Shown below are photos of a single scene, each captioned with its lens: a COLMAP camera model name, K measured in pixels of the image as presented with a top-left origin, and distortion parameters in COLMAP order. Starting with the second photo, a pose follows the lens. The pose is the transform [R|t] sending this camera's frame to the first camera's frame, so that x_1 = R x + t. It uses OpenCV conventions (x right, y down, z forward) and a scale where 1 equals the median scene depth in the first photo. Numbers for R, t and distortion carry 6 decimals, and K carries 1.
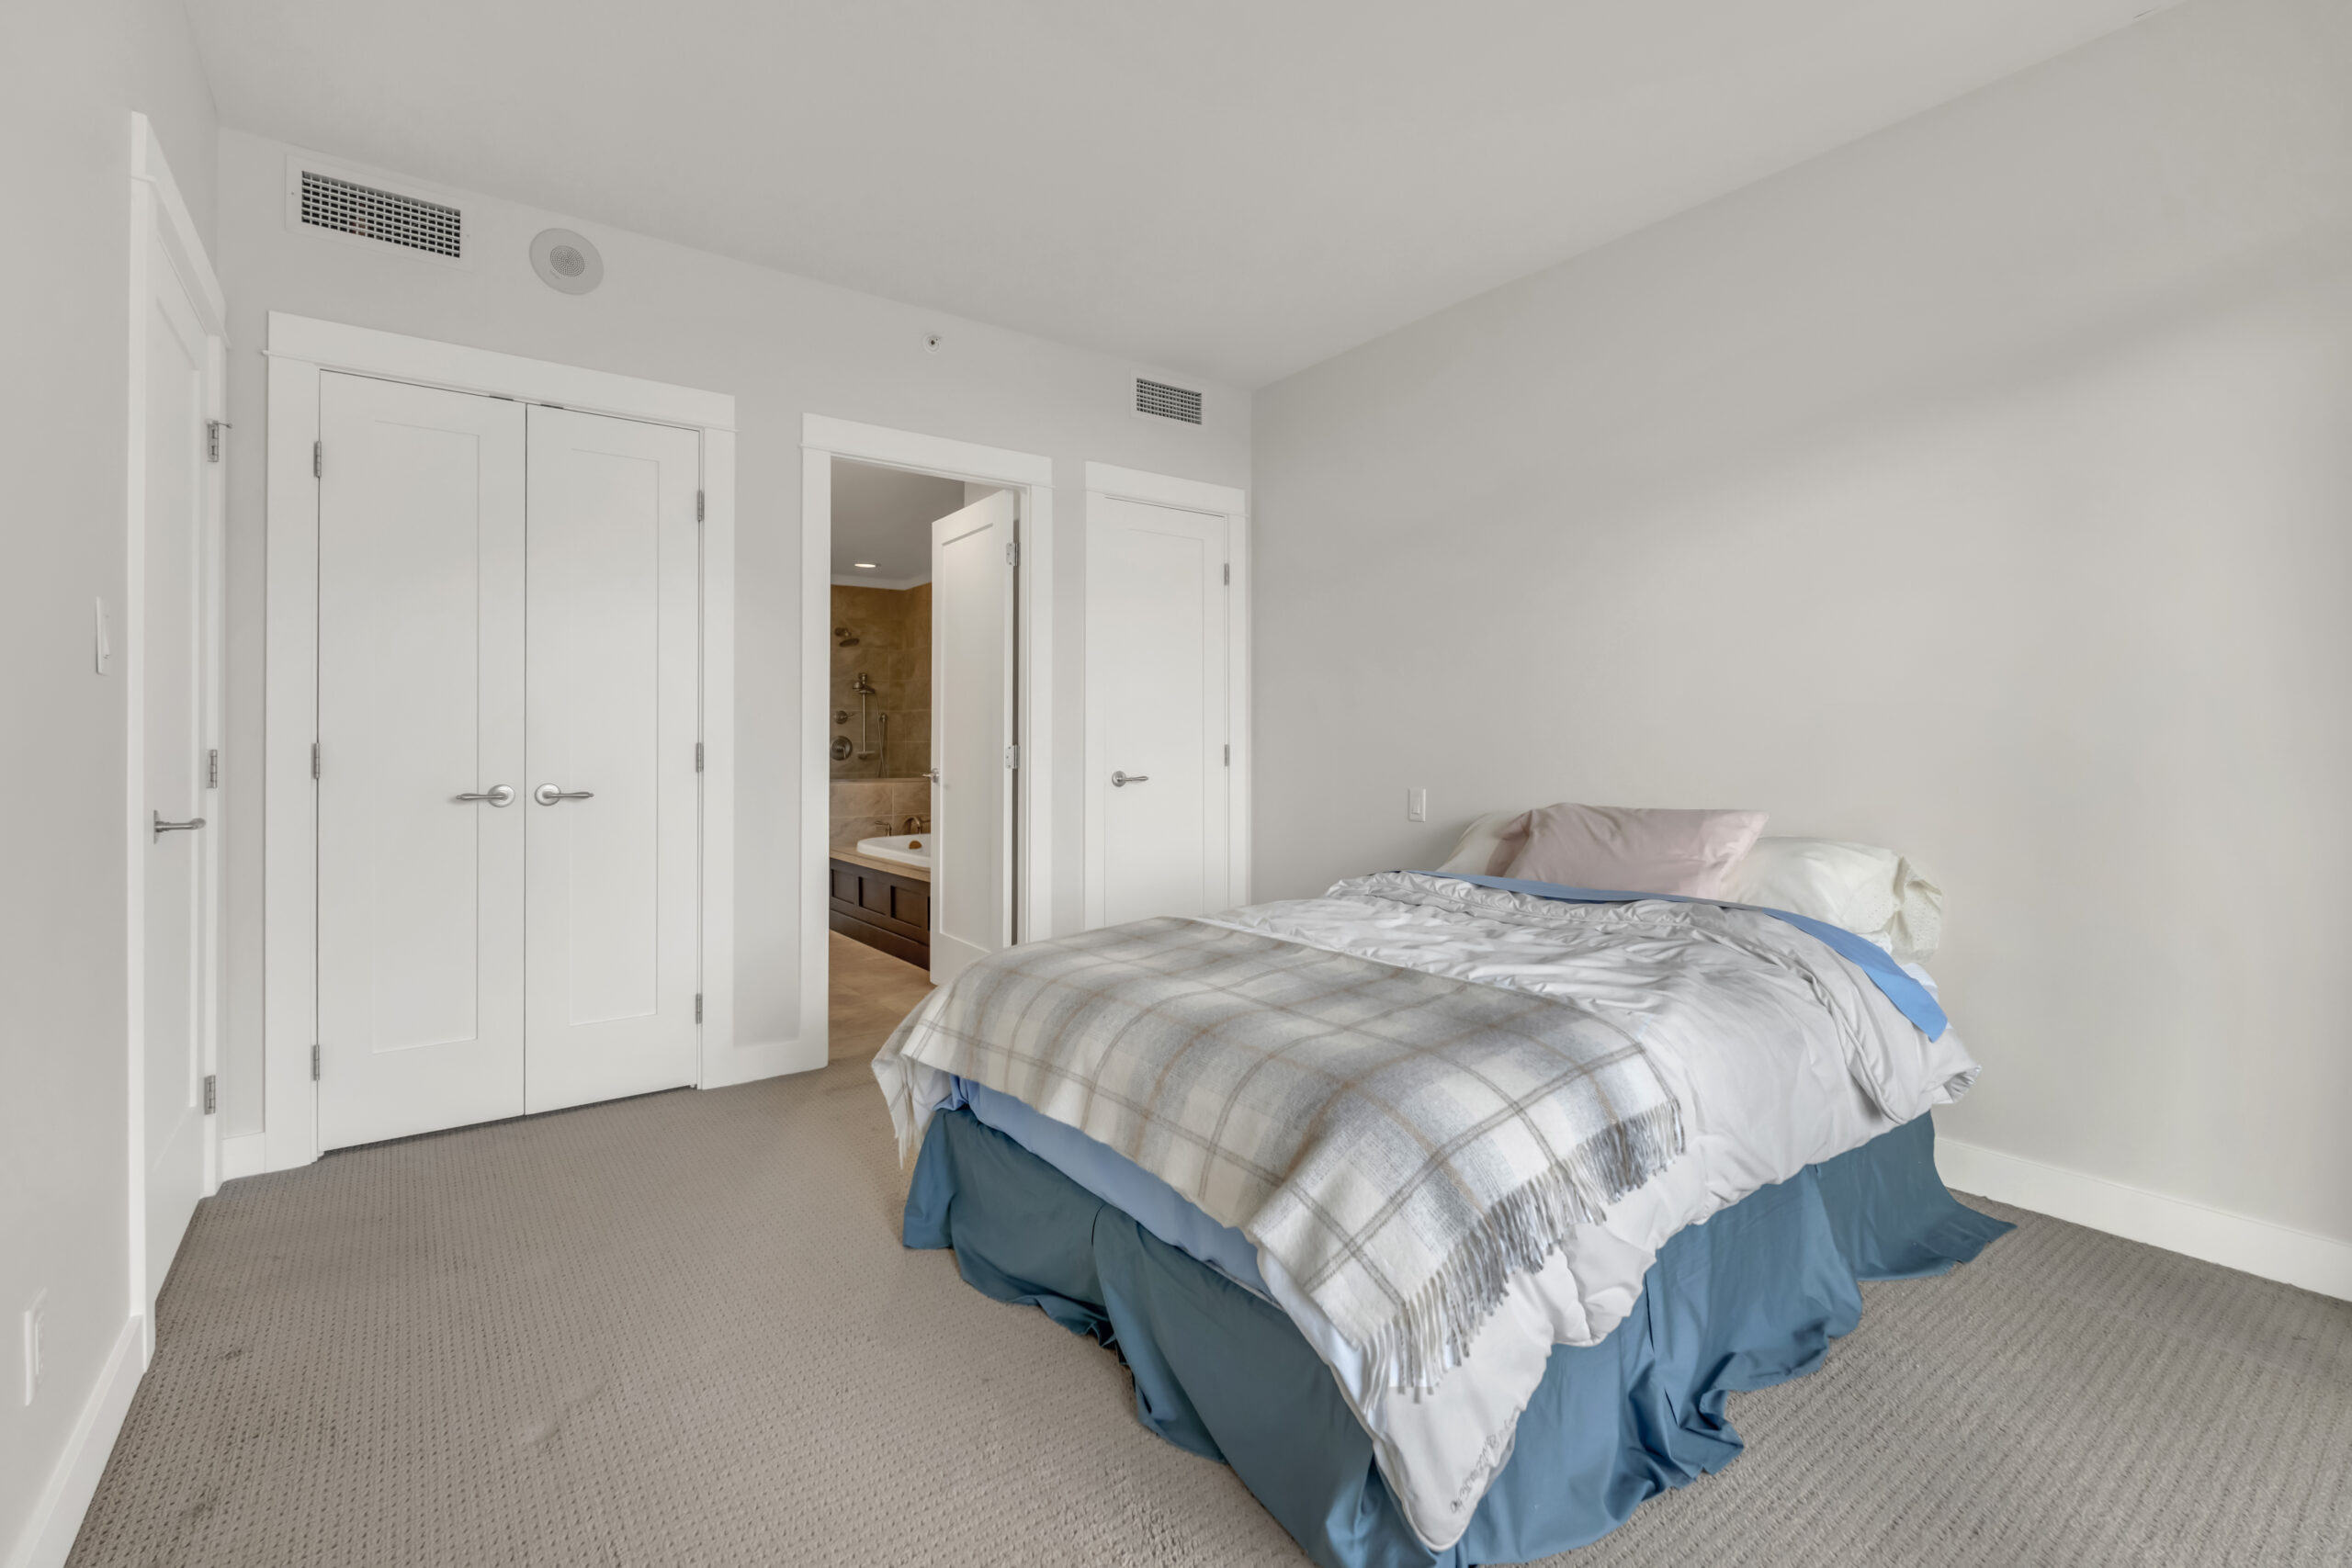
lens RADIAL K [[1033.0, 0, 1173.7], [0, 1033.0, 760.5], [0, 0, 1]] dist [-0.007248, 0.001315]
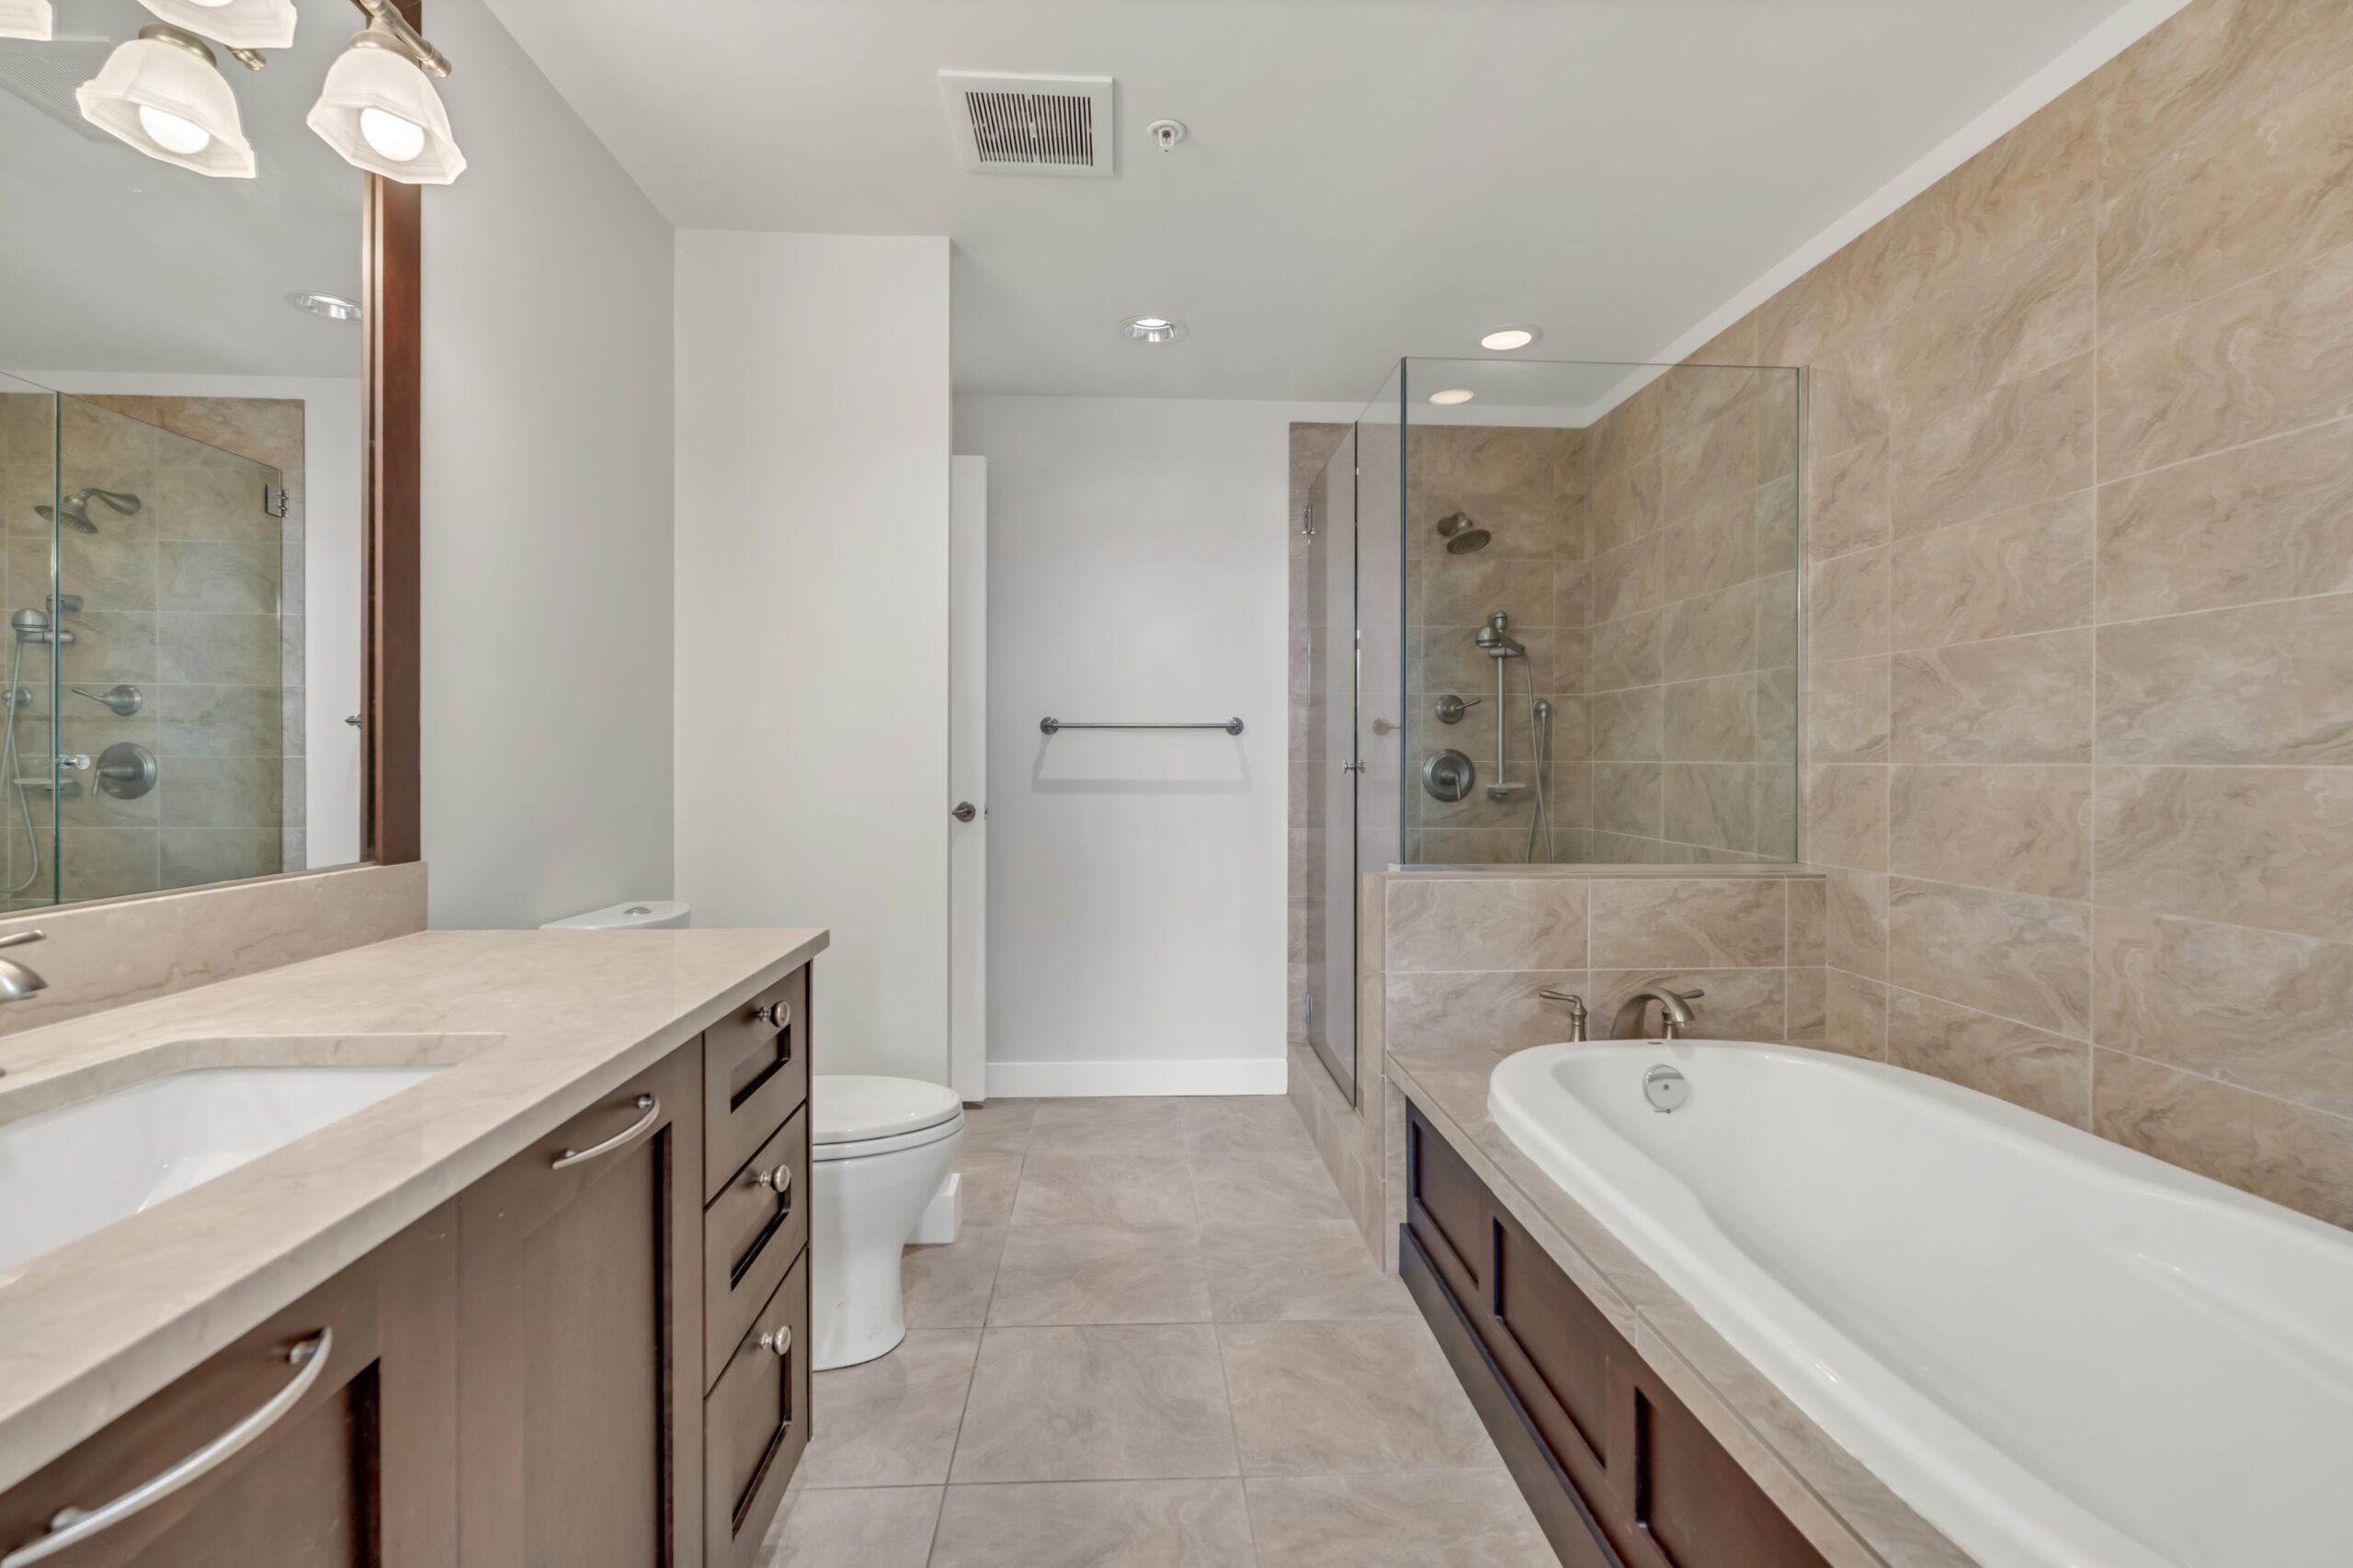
lens RADIAL K [[1033.5, 0, 1179.3], [0, 1033.5, 765.8], [0, 0, 1]] dist [-0.007248, 0.001315]
pose [[0.837057, -0.000264, -0.547116, -0.168850], [-0.002321, 0.999989, -0.004034, -0.014575], [0.547111, 0.004647, 0.837047, 0.539952]]
